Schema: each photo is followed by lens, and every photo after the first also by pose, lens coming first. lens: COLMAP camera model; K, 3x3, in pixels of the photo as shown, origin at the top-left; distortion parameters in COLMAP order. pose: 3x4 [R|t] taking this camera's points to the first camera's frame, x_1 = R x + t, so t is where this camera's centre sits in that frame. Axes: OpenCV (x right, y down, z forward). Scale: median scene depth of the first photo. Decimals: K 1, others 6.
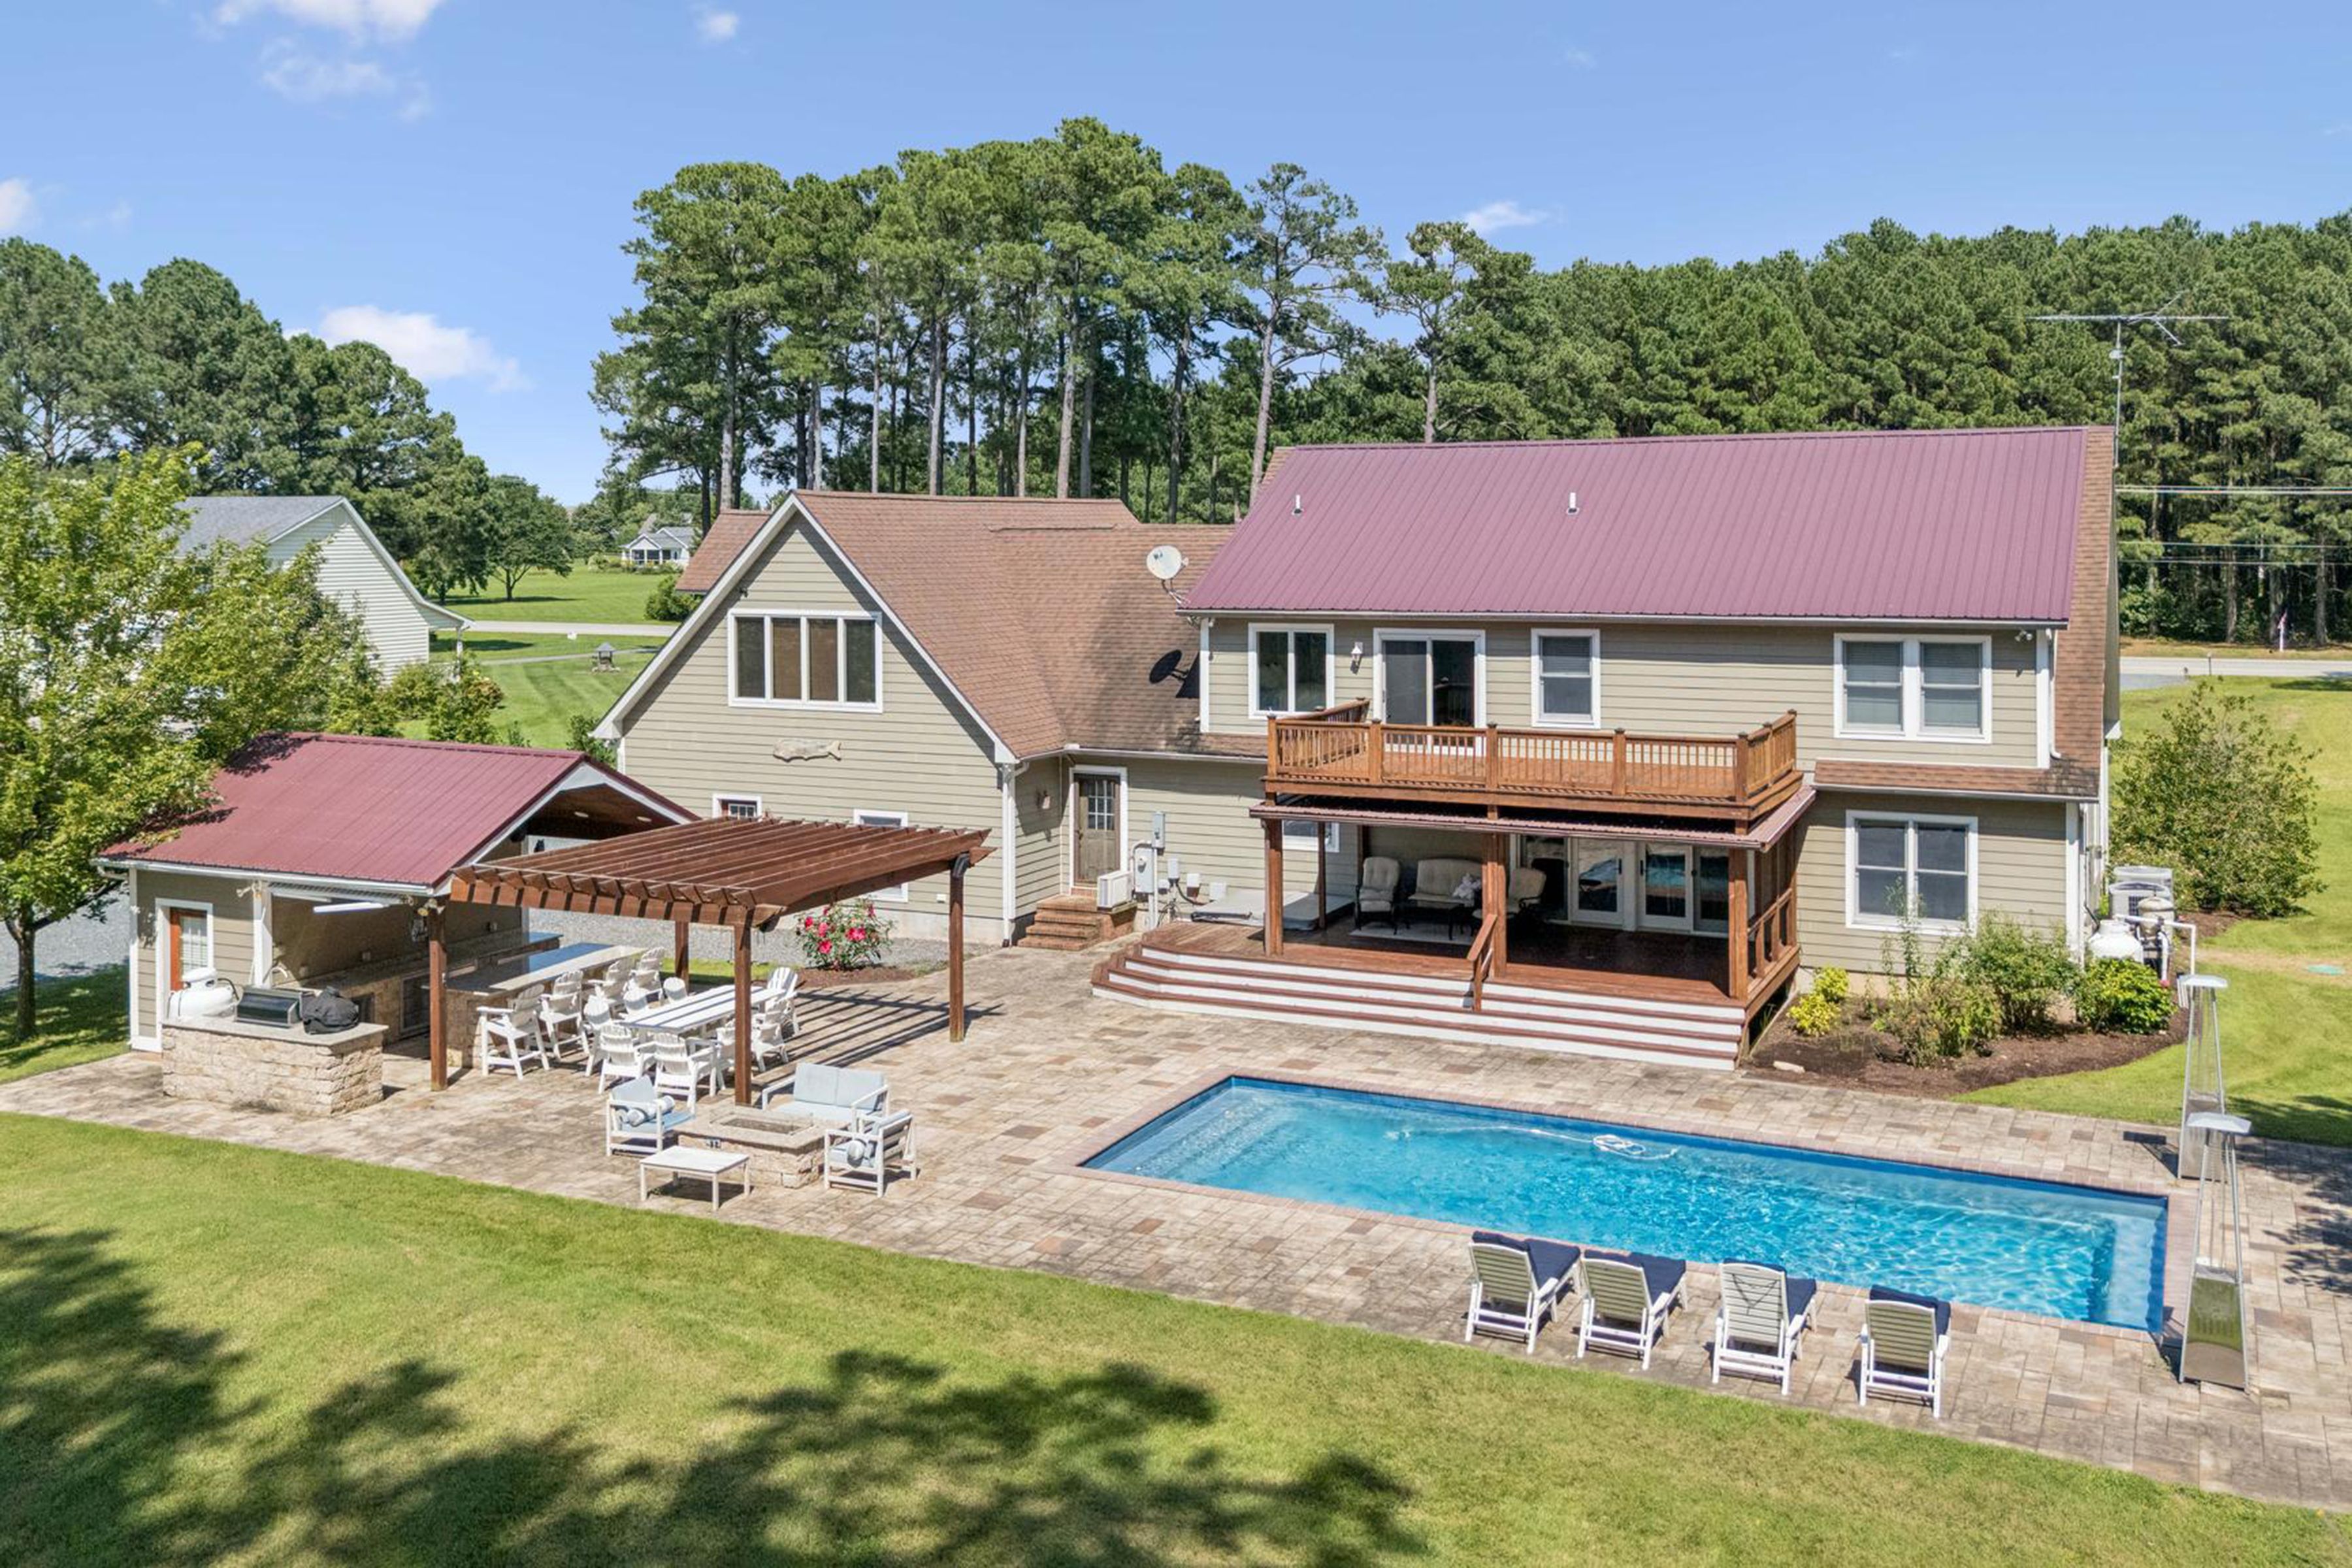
lens RADIAL K [[2222.5, 0, 1171.0], [0, 2222.5, 741.1], [0, 0, 1]] dist [0.113760, -0.147821]
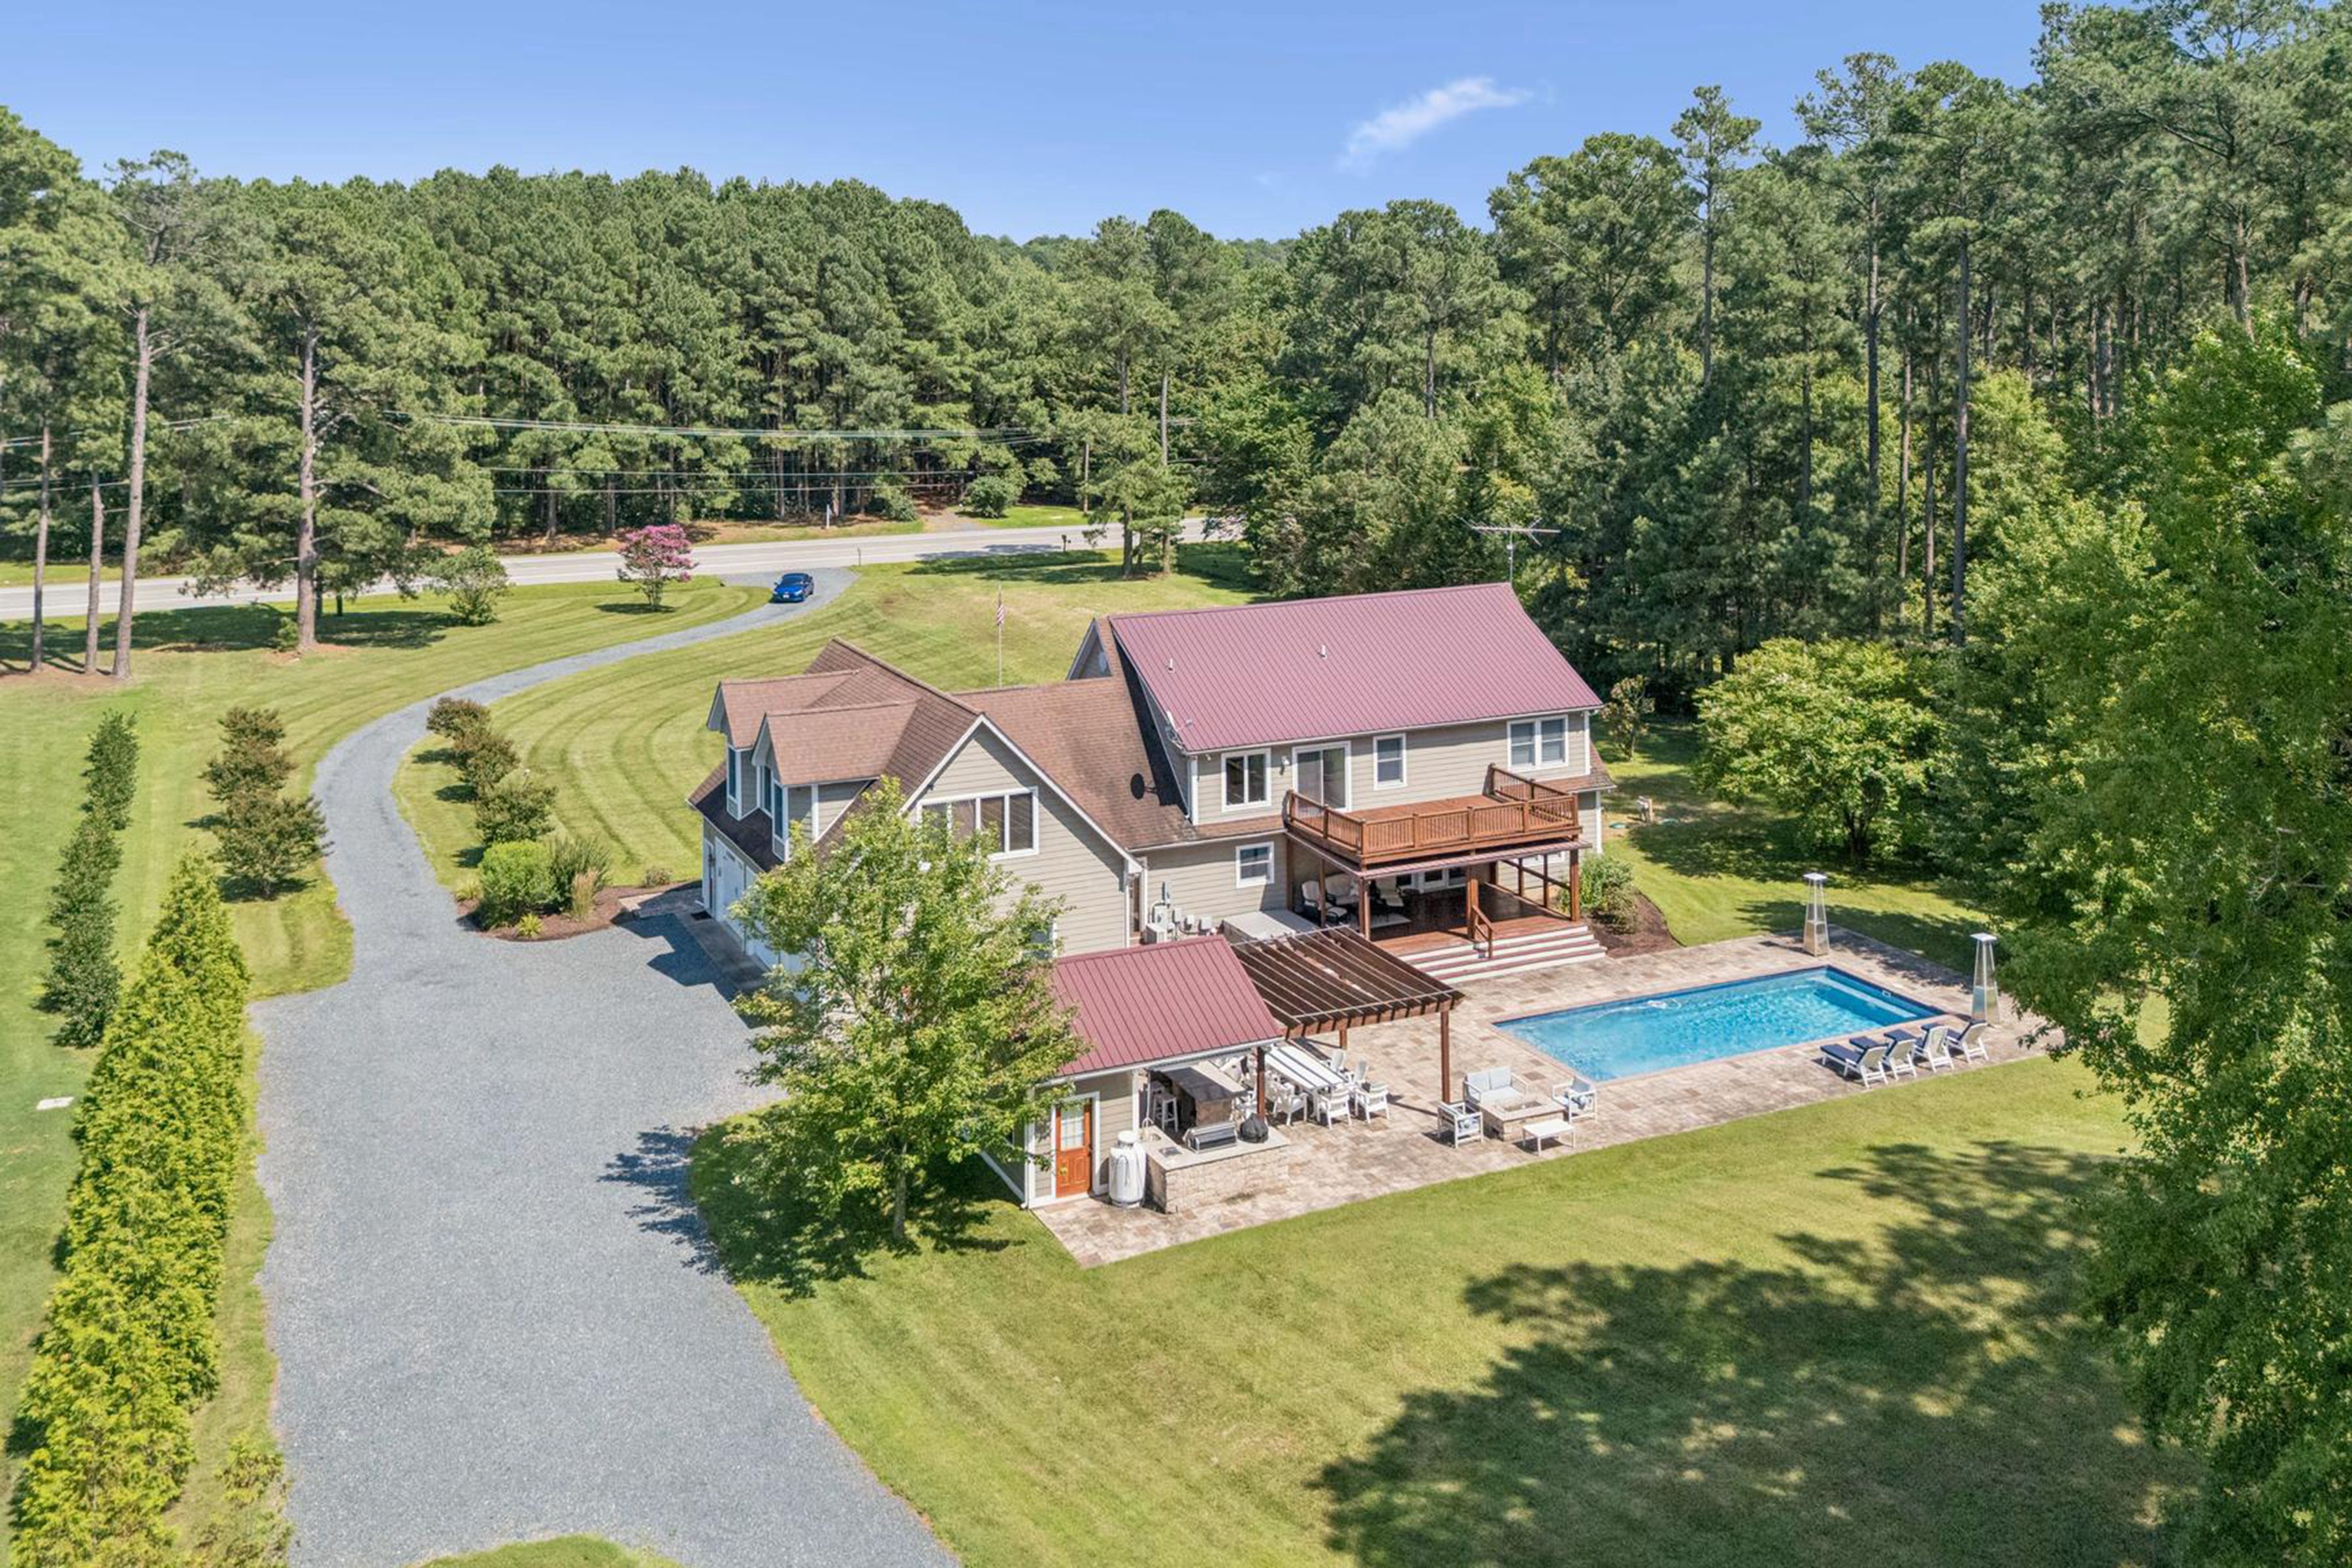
lens RADIAL K [[2222.5, 0, 1171.0], [0, 2222.5, 741.1], [0, 0, 1]] dist [0.113760, -0.147821]
pose [[0.638473, -0.163652, 0.752044, -1.147699], [0.072691, 0.985586, 0.152760, -0.299432], [-0.766204, -0.042866, 0.641166, 0.012568]]
